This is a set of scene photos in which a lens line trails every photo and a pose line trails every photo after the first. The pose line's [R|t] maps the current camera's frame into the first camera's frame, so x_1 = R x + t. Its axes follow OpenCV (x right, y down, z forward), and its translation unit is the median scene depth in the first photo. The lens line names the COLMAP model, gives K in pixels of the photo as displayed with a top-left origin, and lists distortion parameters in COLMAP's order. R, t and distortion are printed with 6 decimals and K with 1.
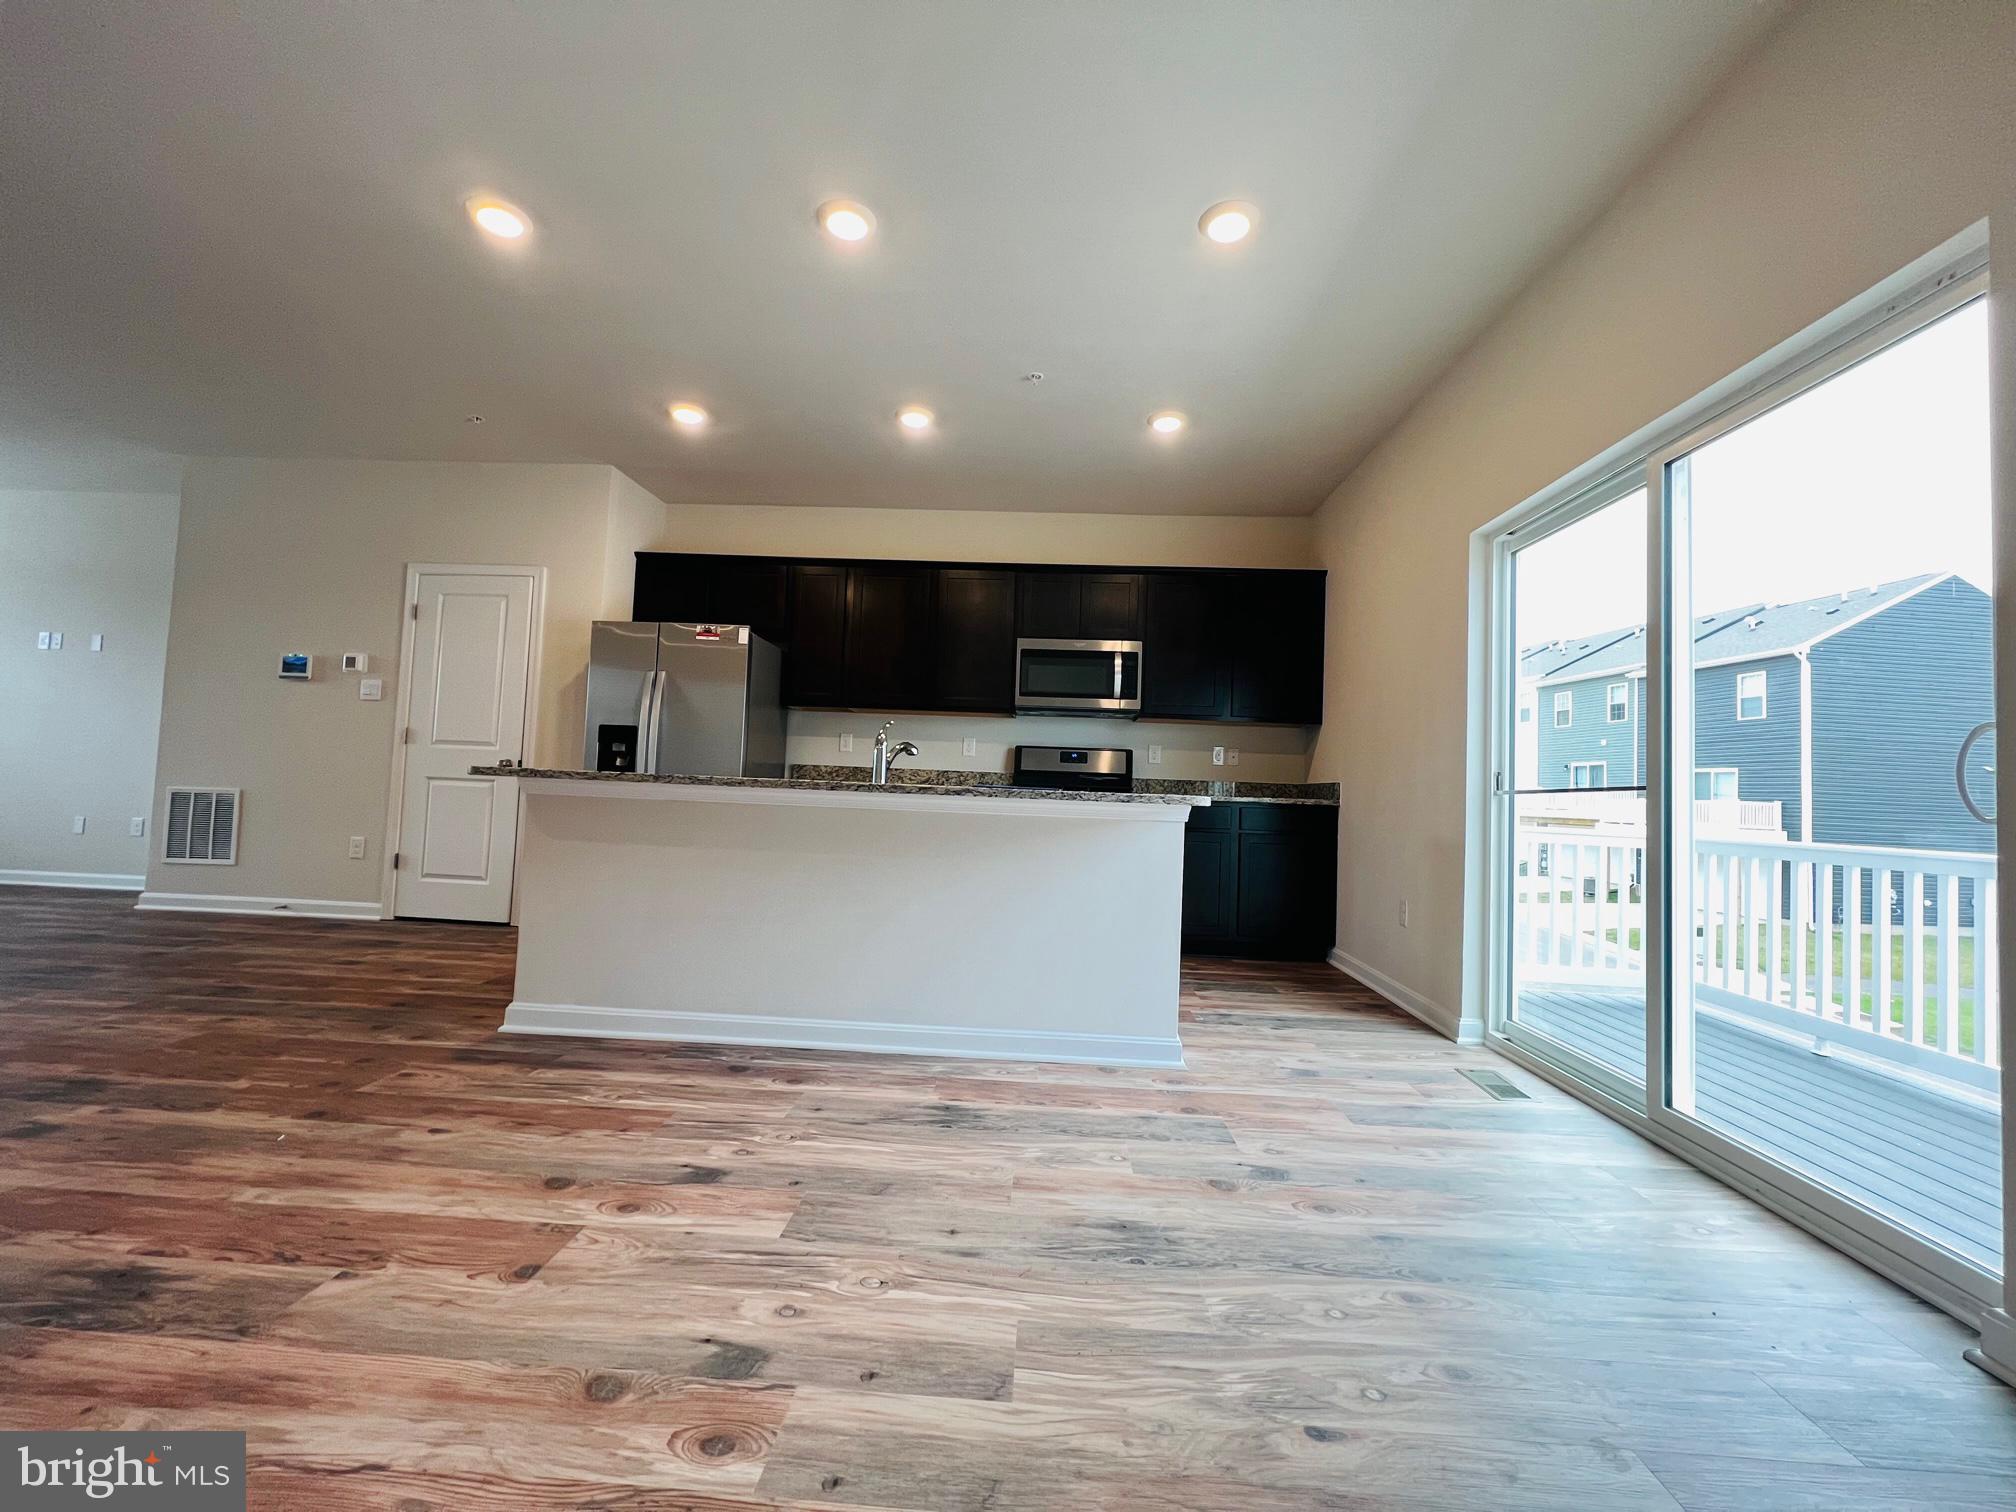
lens RADIAL K [[801.9, 0, 1011.1], [0, 801.9, 752.4], [0, 0, 1]] dist [-0.000103, 0.000147]
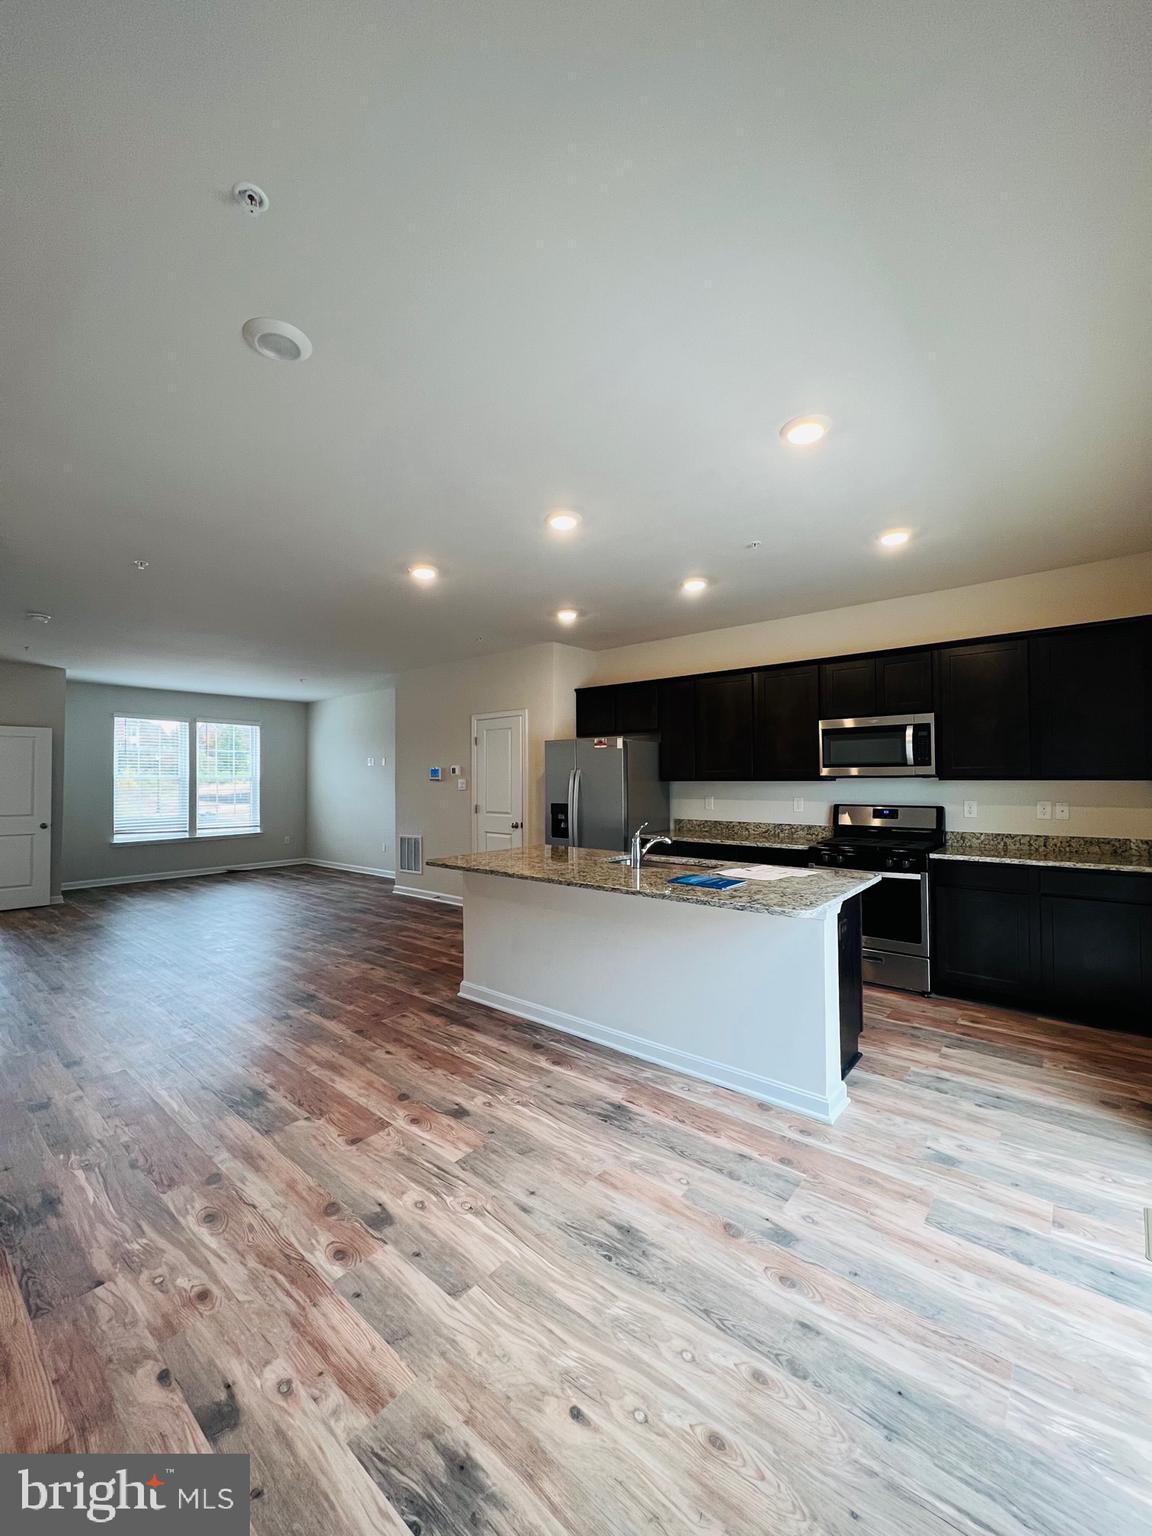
lens RADIAL K [[611.0, 0, 575.7], [0, 611.0, 767.9], [0, 0, 1]] dist [-0.000103, 0.000147]
pose [[0.792565, -0.055702, -0.607238, 0.531434], [0.069401, 0.997588, -0.000926, -0.181877], [0.605826, -0.041409, 0.794519, 0.048714]]
